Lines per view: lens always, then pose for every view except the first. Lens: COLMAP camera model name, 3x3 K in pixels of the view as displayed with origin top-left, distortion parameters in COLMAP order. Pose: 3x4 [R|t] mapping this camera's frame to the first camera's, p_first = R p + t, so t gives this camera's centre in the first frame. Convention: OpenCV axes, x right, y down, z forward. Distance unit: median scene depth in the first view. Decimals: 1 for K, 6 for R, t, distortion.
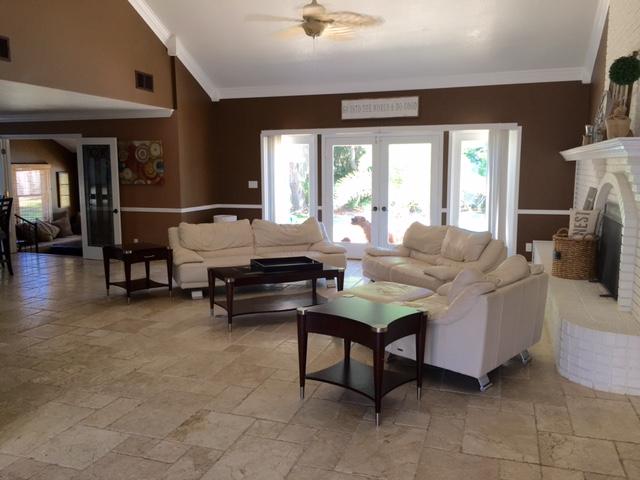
lens RADIAL K [[547.4, 0, 317.9], [0, 547.4, 237.1], [0, 0, 1]] dist [0.069558, -0.092571]
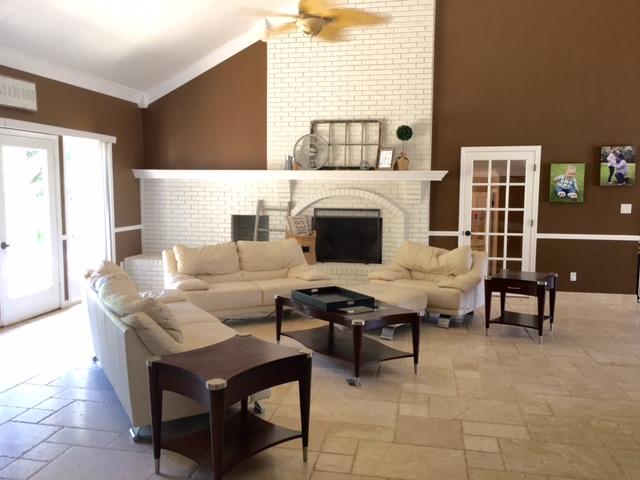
lens RADIAL K [[547.4, 0, 314.5], [0, 547.4, 236.8], [0, 0, 1]] dist [0.069558, -0.092571]
pose [[-0.129407, -0.089444, 0.987549, -0.789761], [0.118832, 0.987347, 0.104998, -0.120435], [-0.984445, 0.130940, -0.117140, 0.997015]]
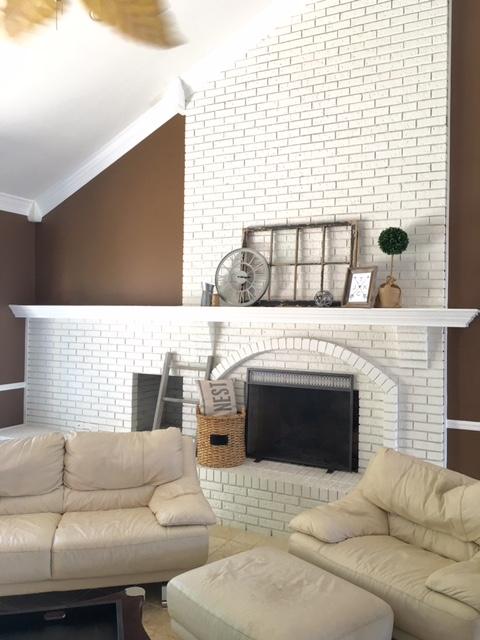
lens RADIAL K [[547.4, 0, 237.6], [0, 547.4, 311.9], [0, 0, 1]] dist [0.069558, -0.092571]
pose [[0.138087, 0.011974, 0.990348, -0.312001], [0.111270, 0.993409, -0.027526, -0.112283], [-0.984150, 0.113997, 0.135844, 0.746399]]
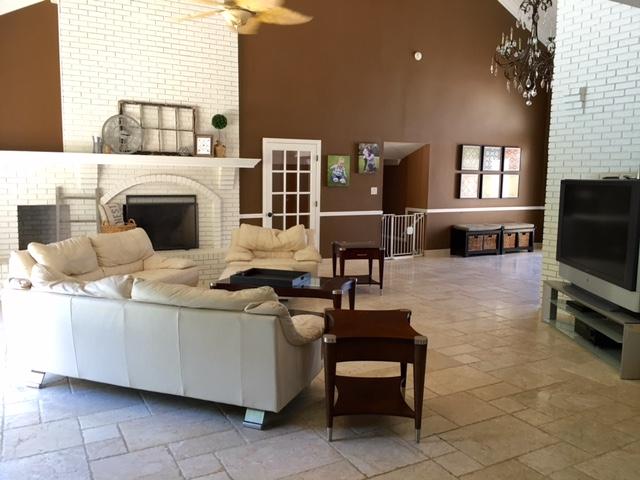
lens RADIAL K [[547.4, 0, 322.5], [0, 547.4, 236.7], [0, 0, 1]] dist [0.069558, -0.092571]
pose [[-0.741097, -0.082223, 0.666344, -0.647858], [0.074835, 0.976172, 0.203684, -0.175047], [-0.667214, 0.200815, -0.717286, 1.418784]]
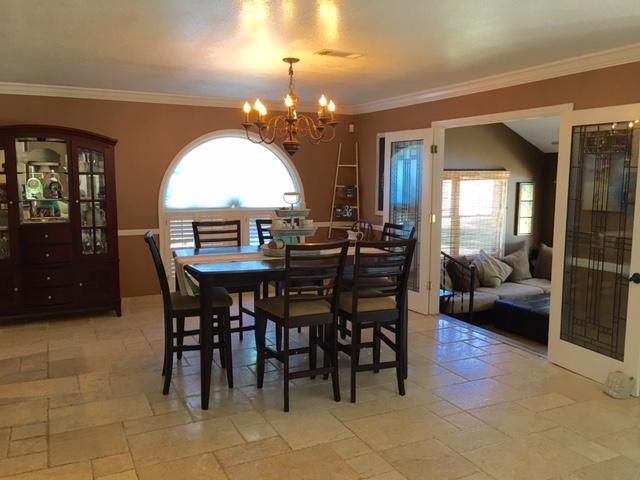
lens RADIAL K [[547.4, 0, 314.0], [0, 547.4, 237.2], [0, 0, 1]] dist [0.069558, -0.092571]
pose [[0.698563, 0.087689, -0.710155, -0.170484], [-0.099643, 0.994714, 0.024810, -0.045402], [0.708577, 0.053431, 0.703608, 0.373221]]
